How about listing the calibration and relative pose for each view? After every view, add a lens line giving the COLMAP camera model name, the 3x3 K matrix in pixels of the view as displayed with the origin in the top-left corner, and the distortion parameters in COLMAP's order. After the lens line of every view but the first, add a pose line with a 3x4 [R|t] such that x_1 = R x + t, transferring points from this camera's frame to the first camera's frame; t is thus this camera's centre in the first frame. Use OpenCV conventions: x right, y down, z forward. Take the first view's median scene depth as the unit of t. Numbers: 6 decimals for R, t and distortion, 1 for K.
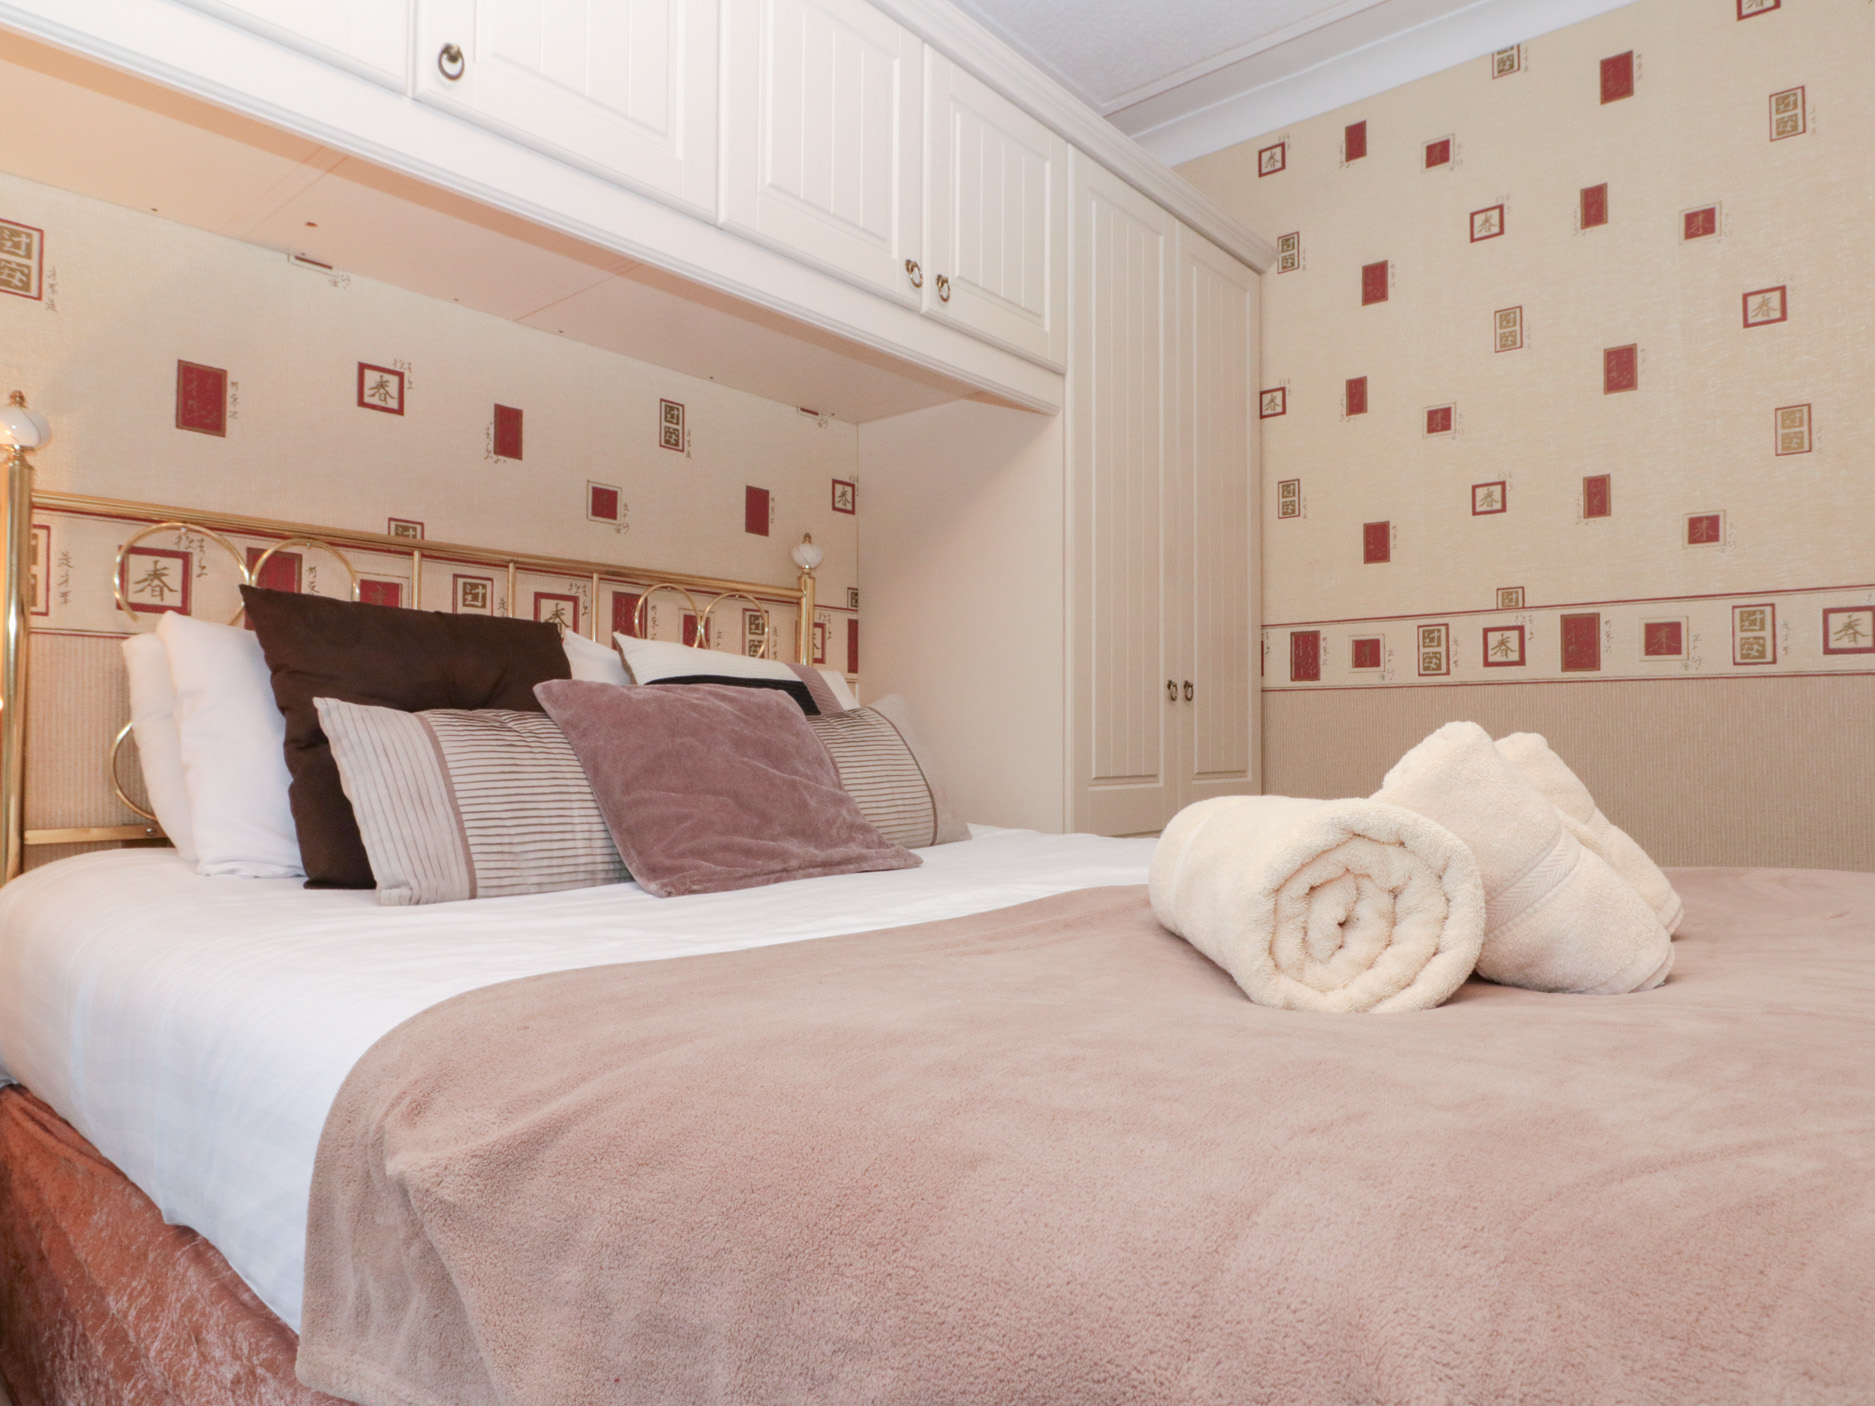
lens RADIAL K [[1158.8, 0, 937.5], [0, 1158.8, 703.0], [0, 0, 1]] dist [0.000341, -0.000302]
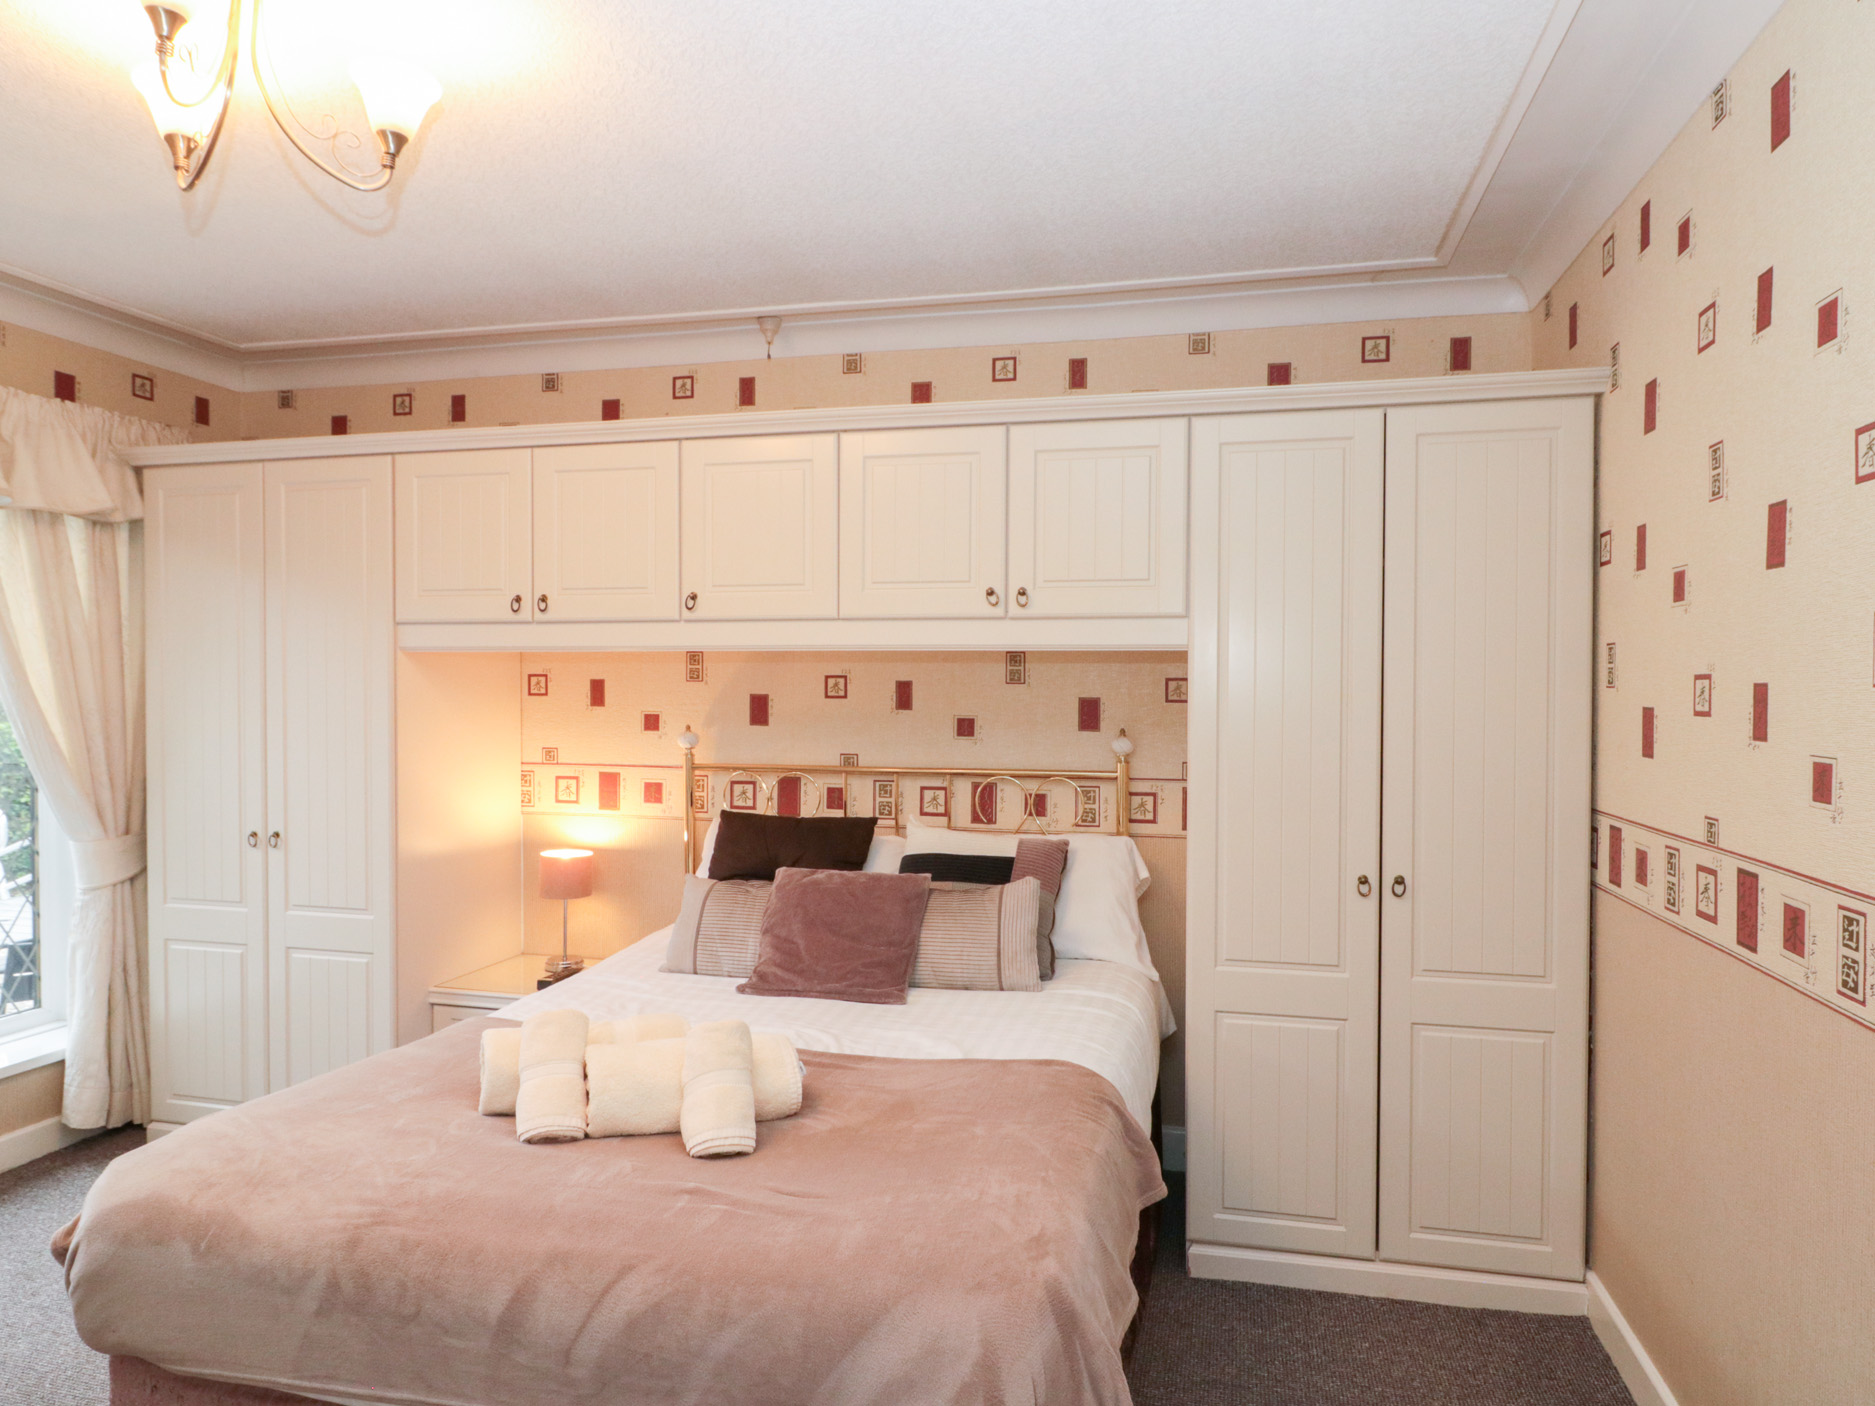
lens RADIAL K [[1158.8, 0, 937.5], [0, 1158.8, 703.0], [0, 0, 1]] dist [0.000341, -0.000302]
pose [[0.450481, 0.010907, -0.892719, 1.149125], [0.025705, 0.999352, 0.025181, -0.253269], [0.892416, -0.034291, 0.449909, 0.253926]]
